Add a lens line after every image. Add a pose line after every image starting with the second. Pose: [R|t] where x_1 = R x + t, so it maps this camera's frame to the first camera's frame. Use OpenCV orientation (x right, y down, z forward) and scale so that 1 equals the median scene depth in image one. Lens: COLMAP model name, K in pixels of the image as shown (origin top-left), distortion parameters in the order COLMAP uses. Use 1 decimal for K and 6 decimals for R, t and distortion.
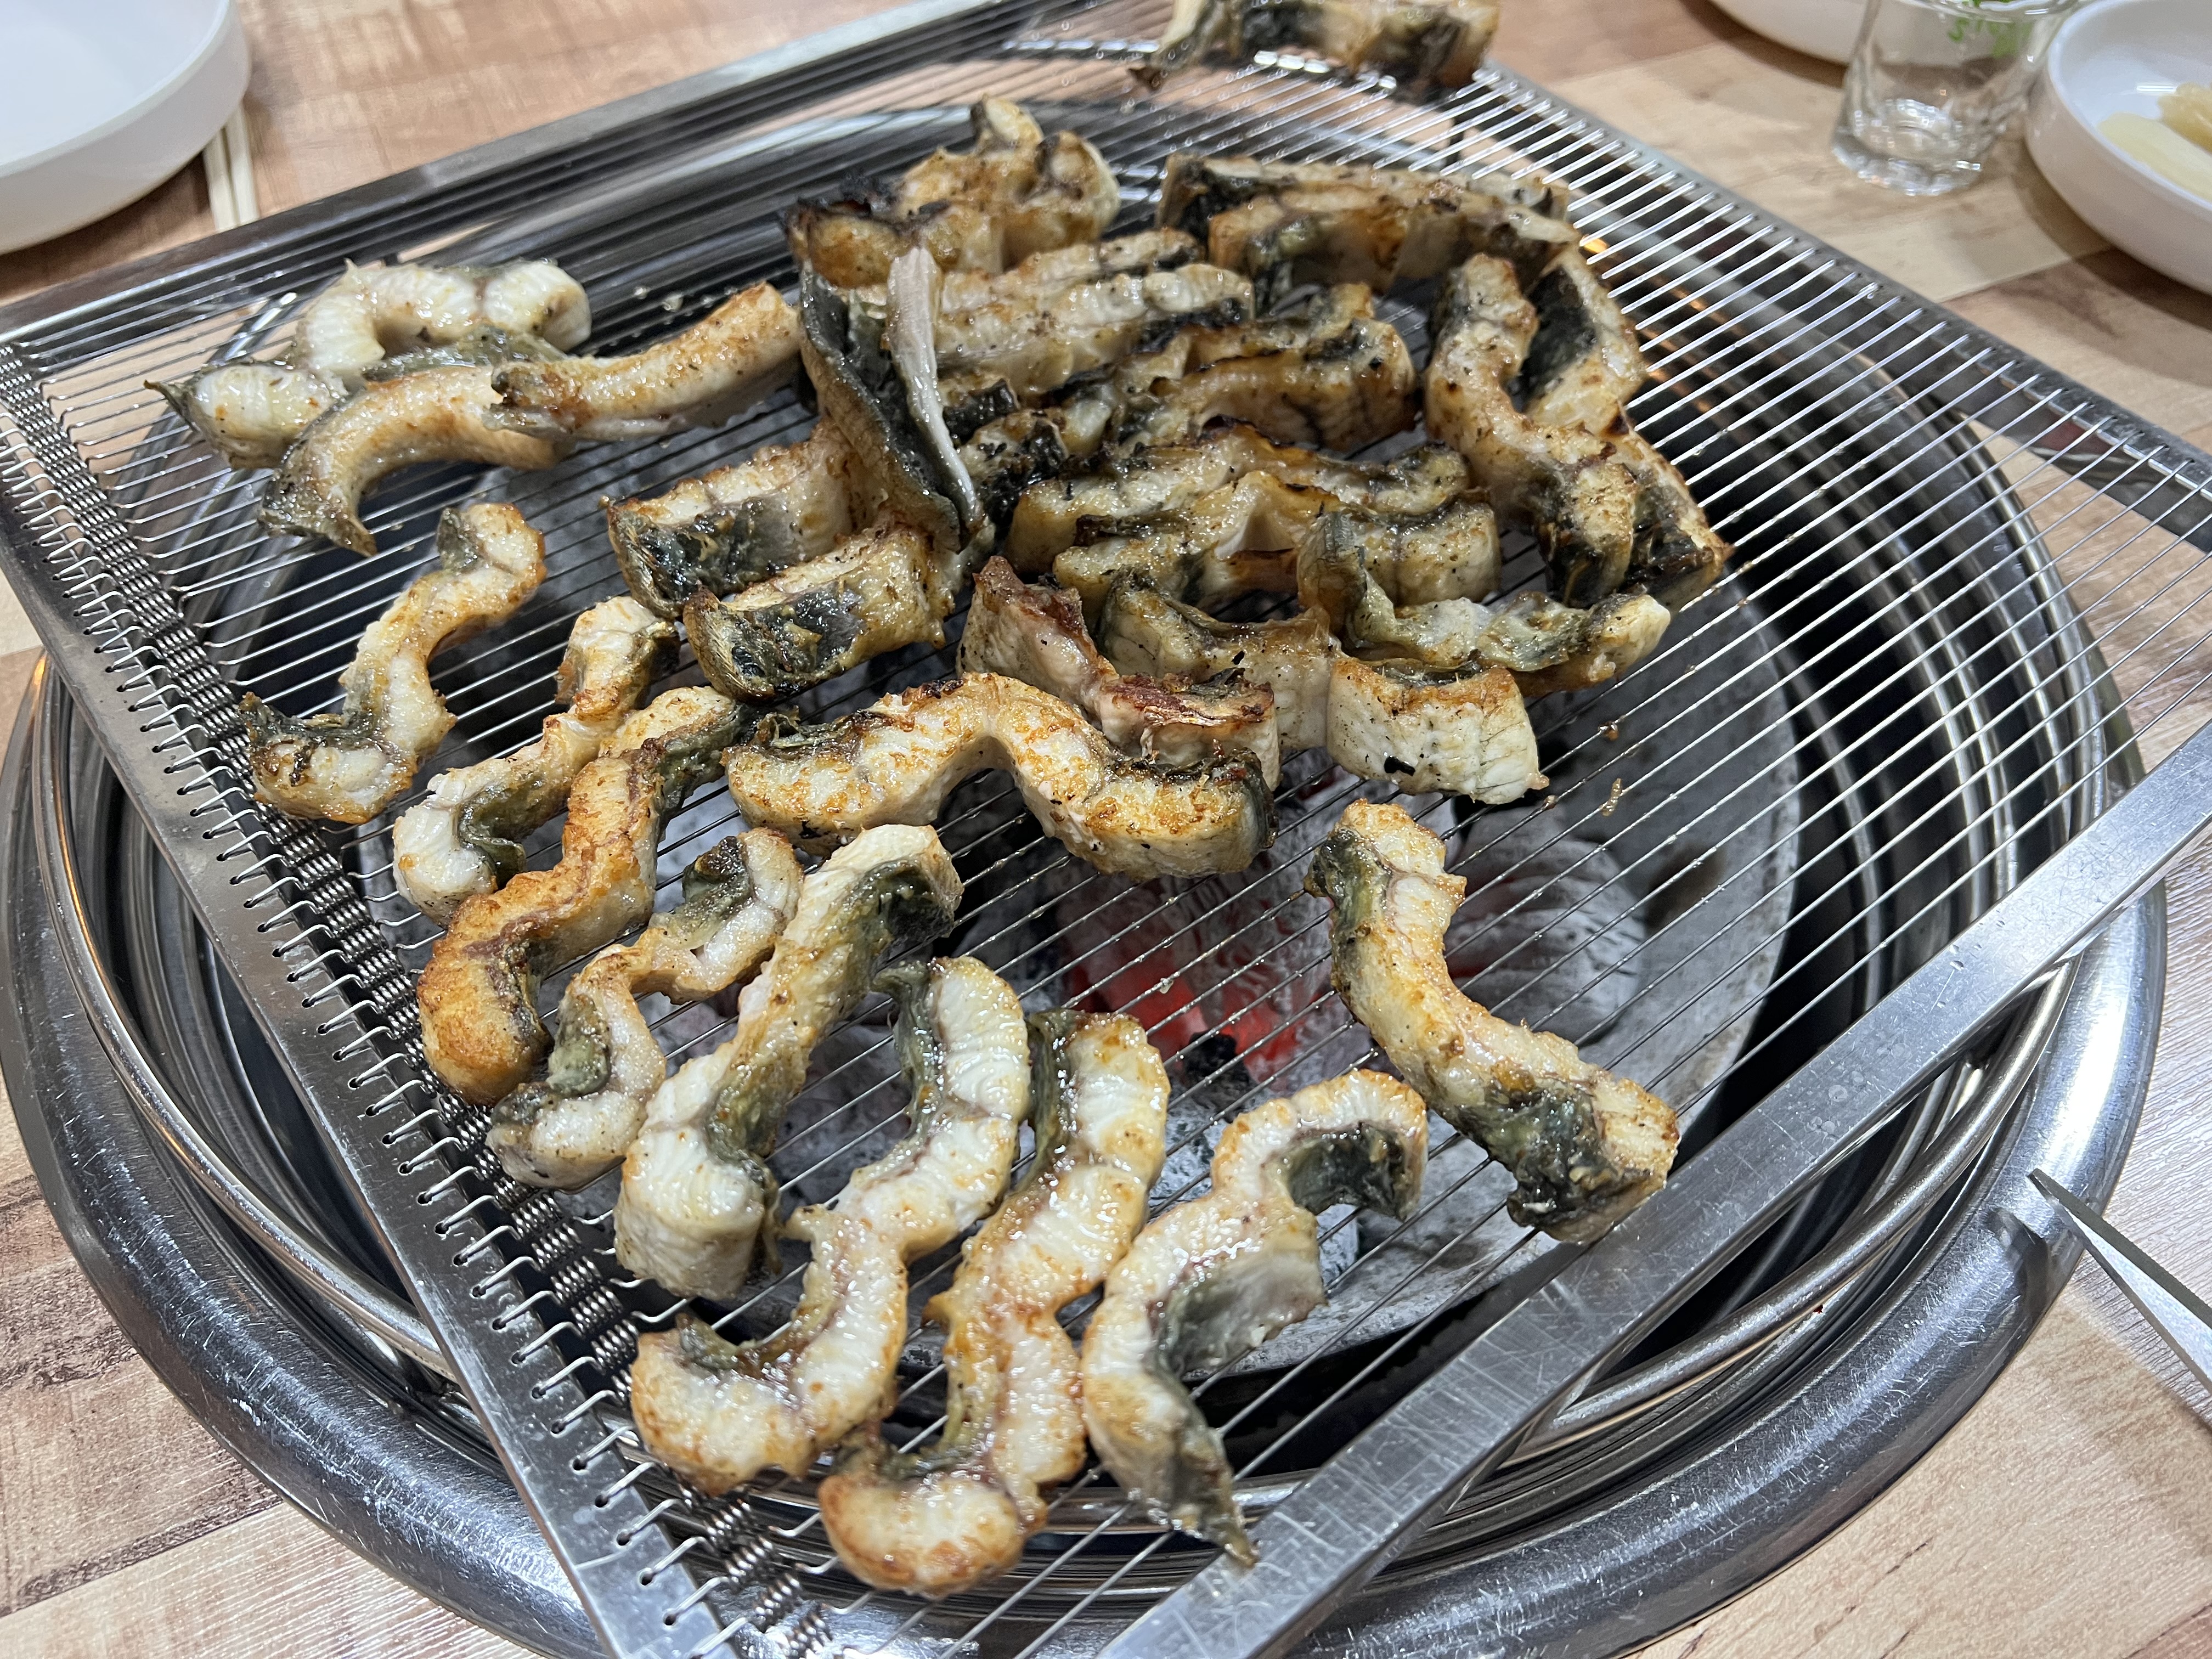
lens RADIAL K [[1689.3, 0, 1113.5], [0, 1689.3, 828.8], [0, 0, 1]] dist [0.167710, -0.346809]
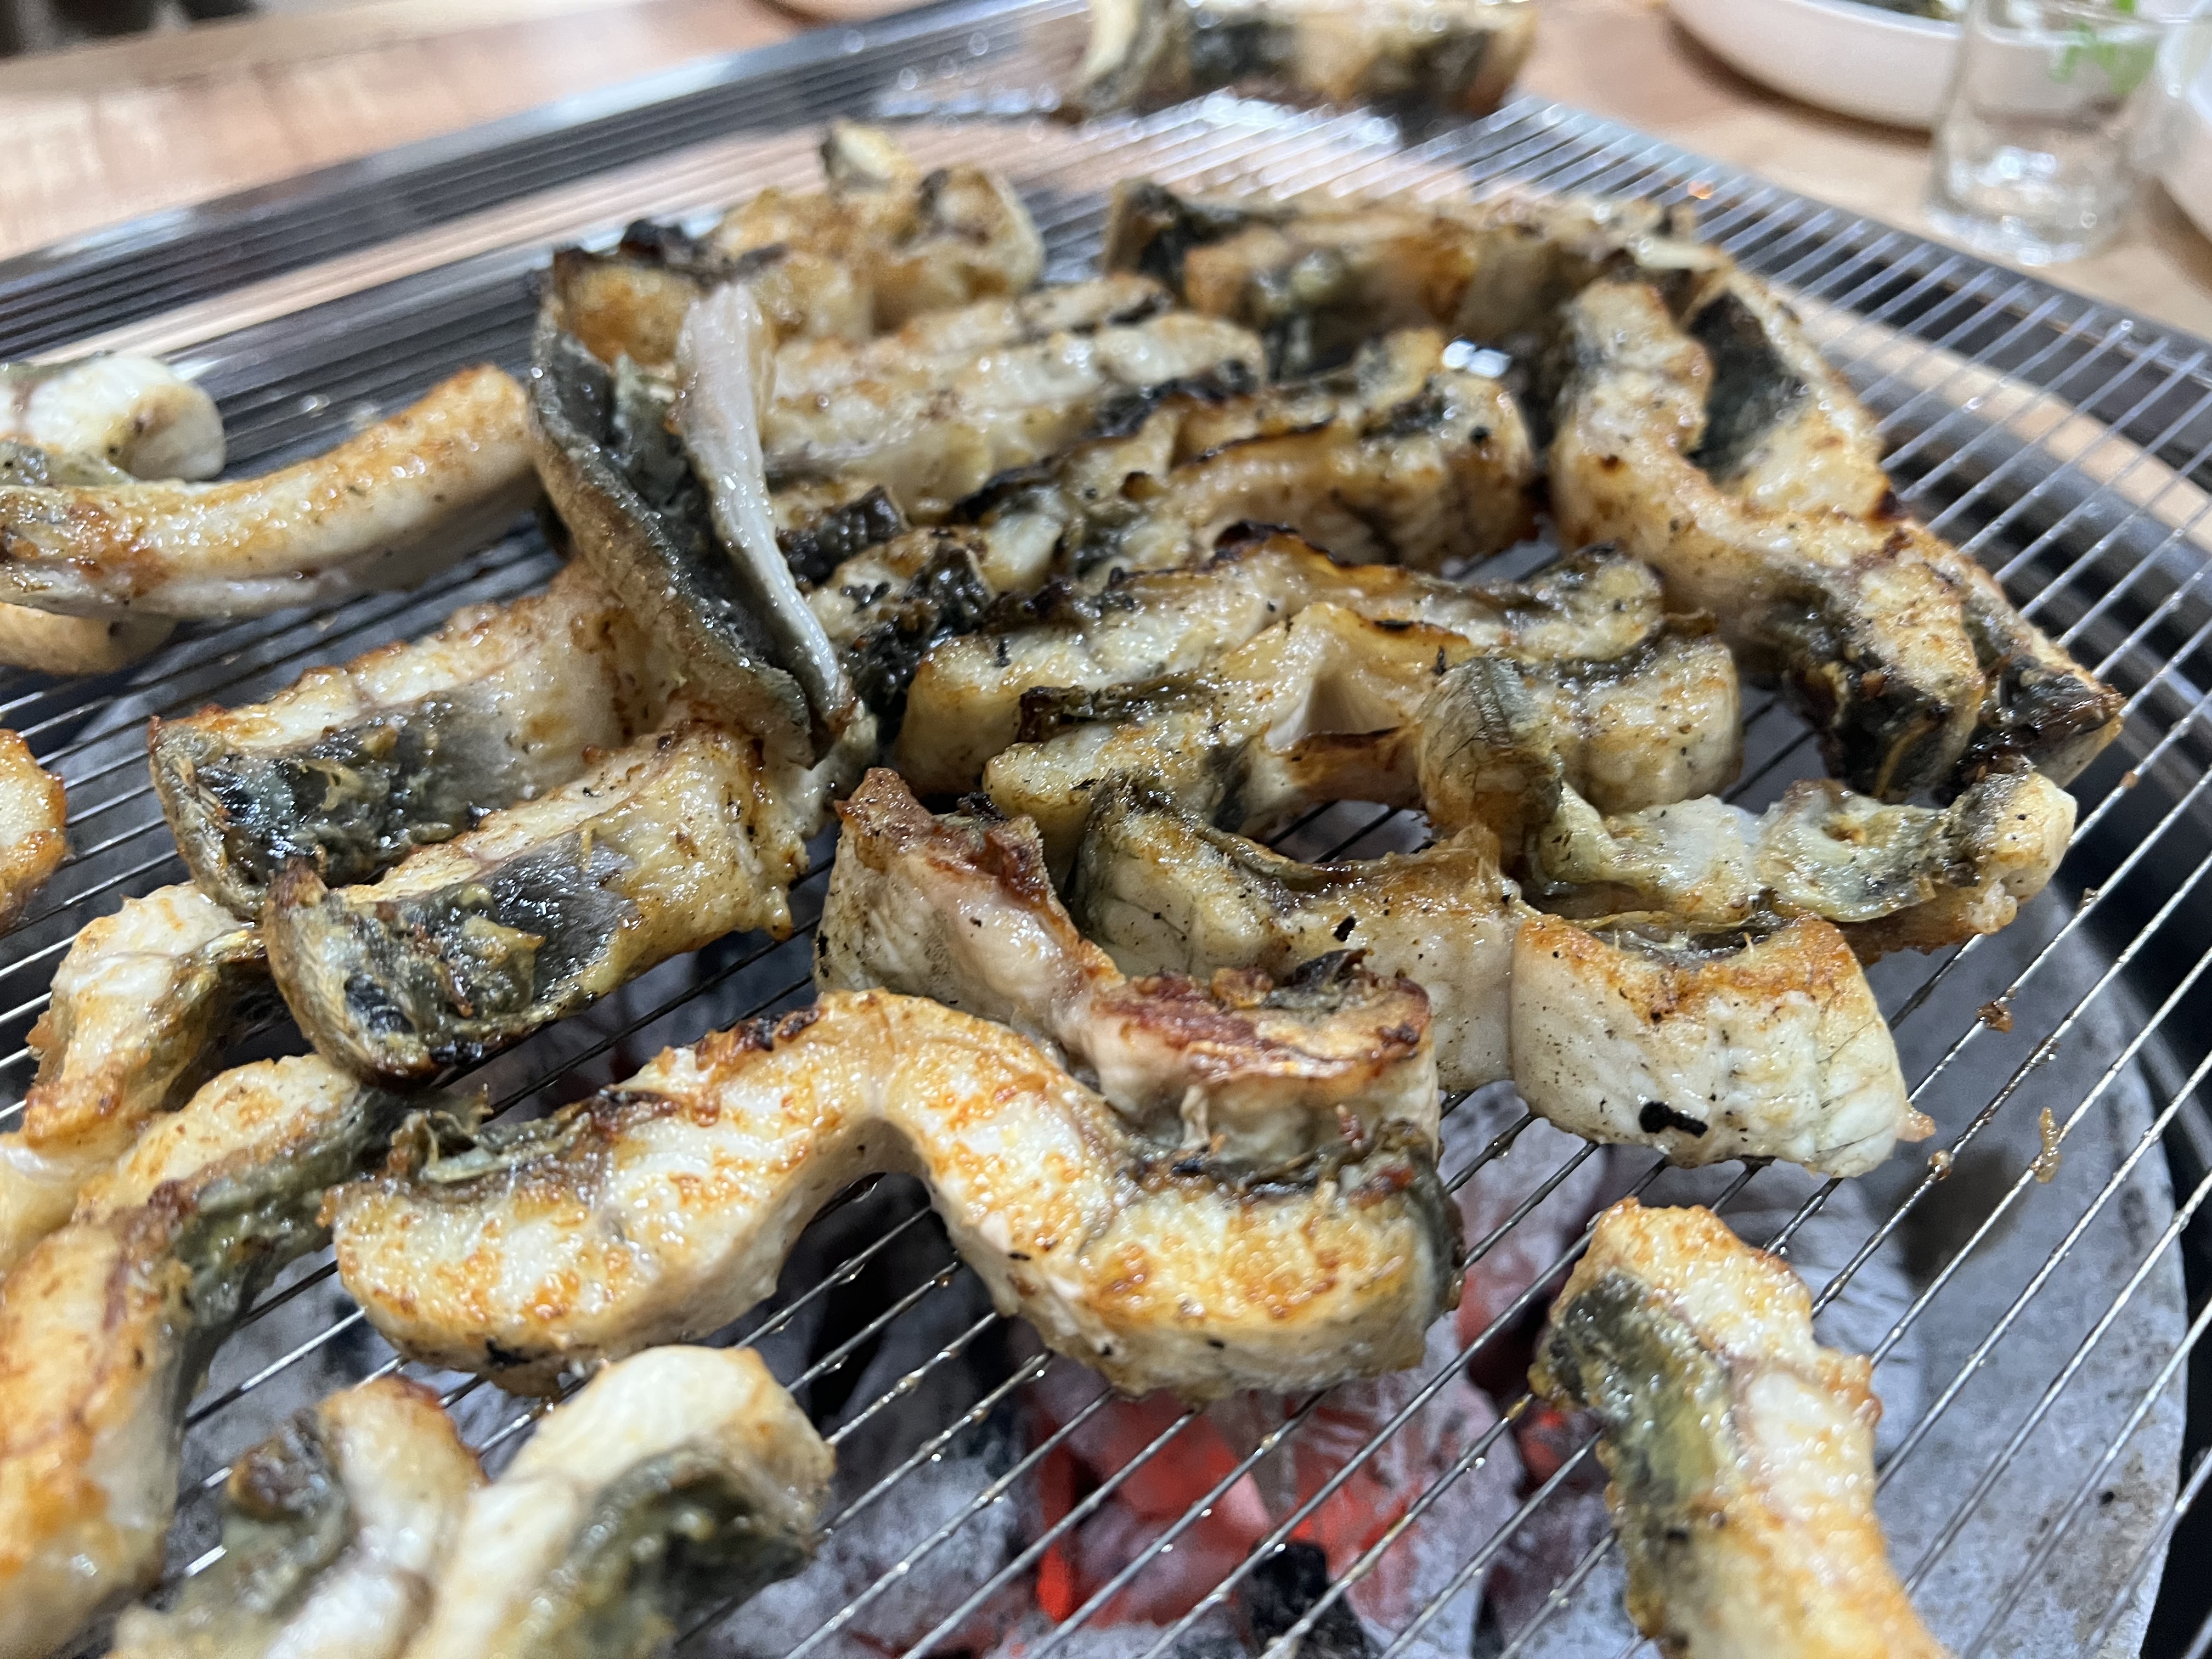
lens RADIAL K [[1660.5, 0, 1114.7], [0, 1660.5, 832.8], [0, 0, 1]] dist [0.065220, -0.094132]
pose [[0.996587, -0.058503, 0.058244, -0.025063], [0.065373, 0.990119, -0.124056, -0.067403], [-0.050411, 0.127440, 0.990564, 0.461199]]
